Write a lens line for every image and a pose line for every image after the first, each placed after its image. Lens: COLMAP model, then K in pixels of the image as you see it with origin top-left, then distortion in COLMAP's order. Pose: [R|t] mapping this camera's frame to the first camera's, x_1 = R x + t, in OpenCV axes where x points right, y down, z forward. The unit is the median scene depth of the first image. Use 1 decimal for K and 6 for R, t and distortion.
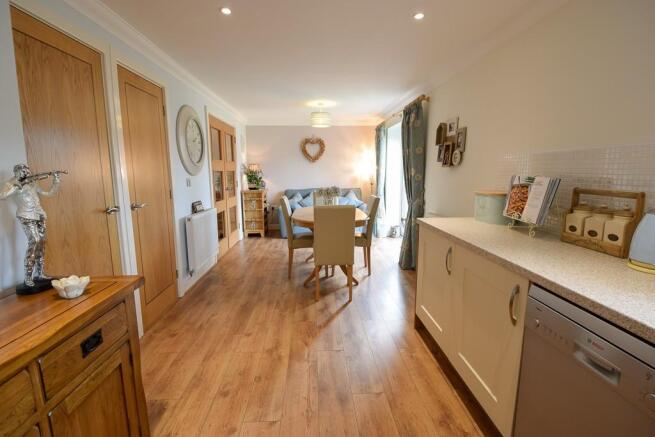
lens RADIAL K [[305.5, 0, 327.9], [0, 305.5, 216.4], [0, 0, 1]] dist [-0.000913, -0.000160]
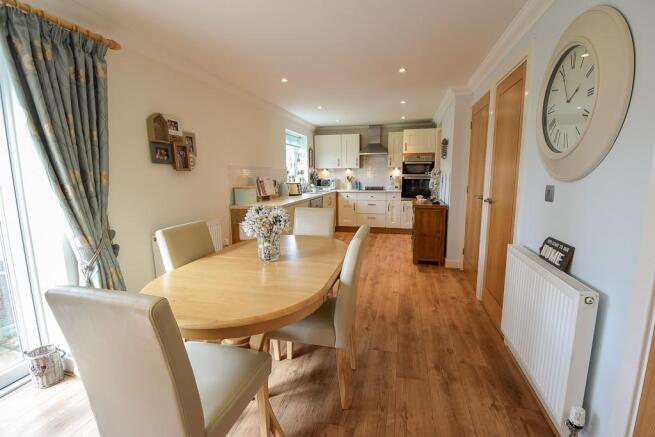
lens RADIAL K [[289.6, 0, 327.4], [0, 289.6, 219.4], [0, 0, 1]] dist [-0.000515, 0.000044]
pose [[-0.954732, -0.036558, 0.295213, -0.362627], [0.055385, 0.953220, 0.297159, -0.345667], [-0.292267, 0.300058, -0.908045, 2.284425]]
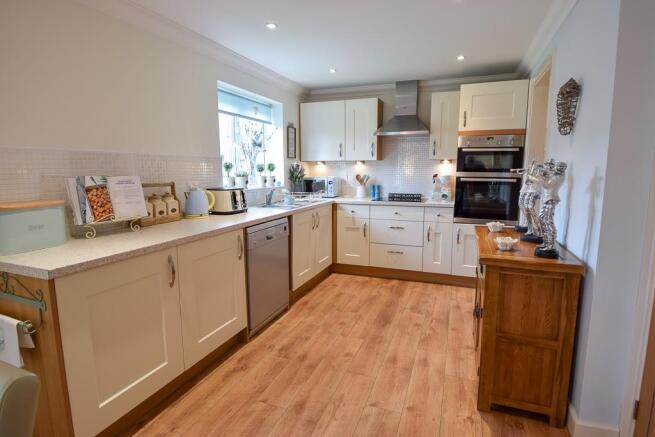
lens RADIAL K [[341.9, 0, 328.6], [0, 341.9, 219.3], [0, 0, 1]] dist [-0.014648, -0.000199]
pose [[-0.914745, -0.055596, 0.400189, -0.324578], [0.064236, 0.957878, 0.279900, -0.196884], [-0.398894, 0.281743, -0.872642, 1.303114]]
